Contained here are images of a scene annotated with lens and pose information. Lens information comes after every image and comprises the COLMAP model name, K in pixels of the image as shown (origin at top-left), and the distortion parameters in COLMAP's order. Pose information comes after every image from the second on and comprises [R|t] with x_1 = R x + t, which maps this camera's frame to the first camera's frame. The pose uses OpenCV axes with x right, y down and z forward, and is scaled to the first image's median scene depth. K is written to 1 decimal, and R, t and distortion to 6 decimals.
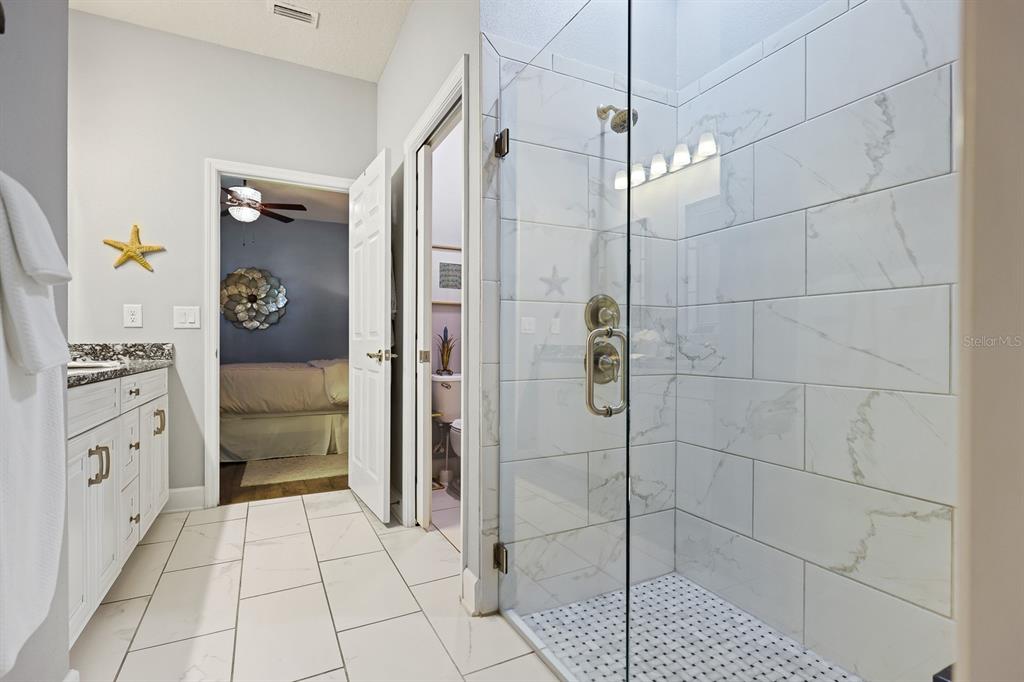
lens RADIAL K [[490.4, 0, 516.1], [0, 490.4, 344.0], [0, 0, 1]] dist [0.003889, 0.000211]
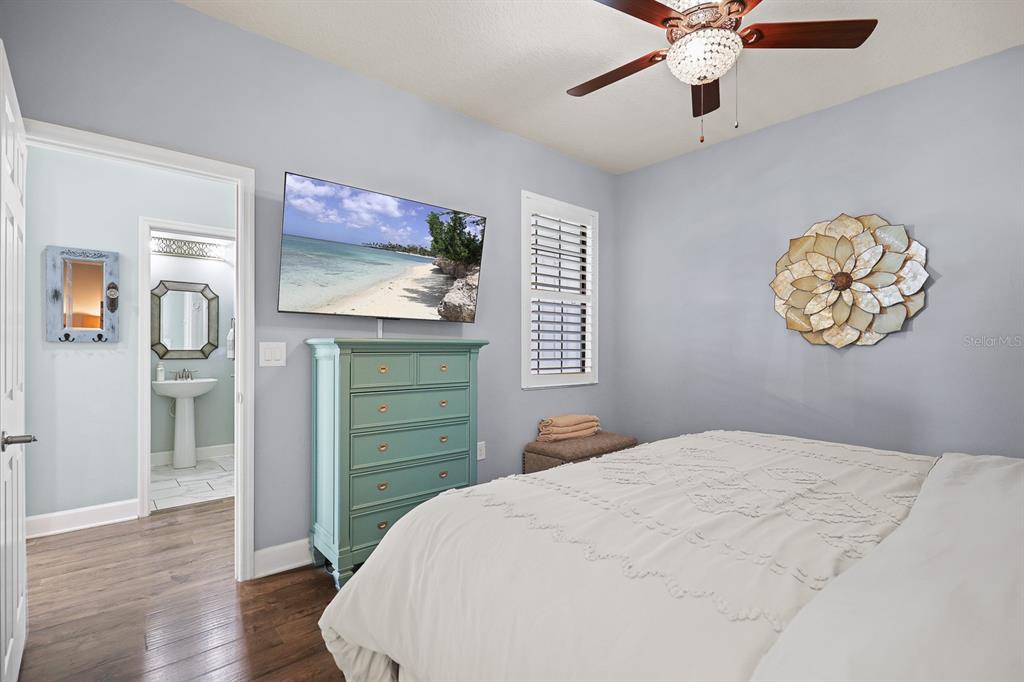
lens RADIAL K [[490.4, 0, 516.1], [0, 490.4, 344.0], [0, 0, 1]] dist [0.003889, 0.000211]
pose [[0.271769, -0.010573, -0.962304, -0.359677], [0.001311, 0.999943, -0.010616, -0.059540], [0.962362, 0.001623, 0.271767, 1.210941]]
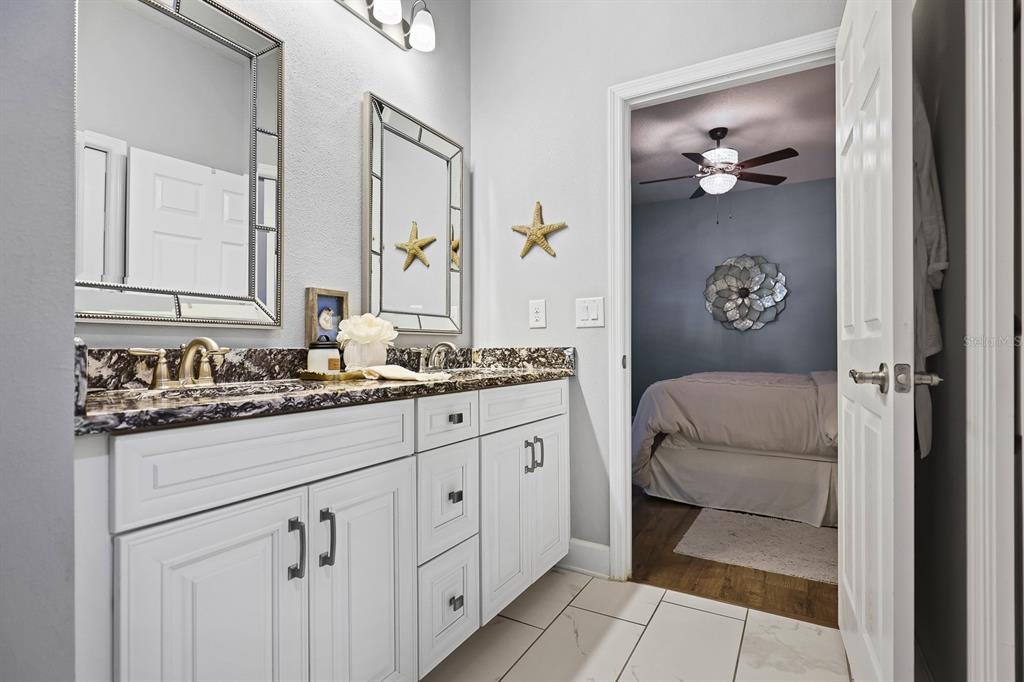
lens RADIAL K [[511.9, 0, 509.9], [0, 511.9, 343.2], [0, 0, 1]] dist [-0.002114, -0.000140]
pose [[0.551644, -0.009737, -0.834023, -0.084255], [0.001810, 0.999943, -0.010477, 0.000267], [0.834078, 0.004270, 0.551630, 0.427176]]
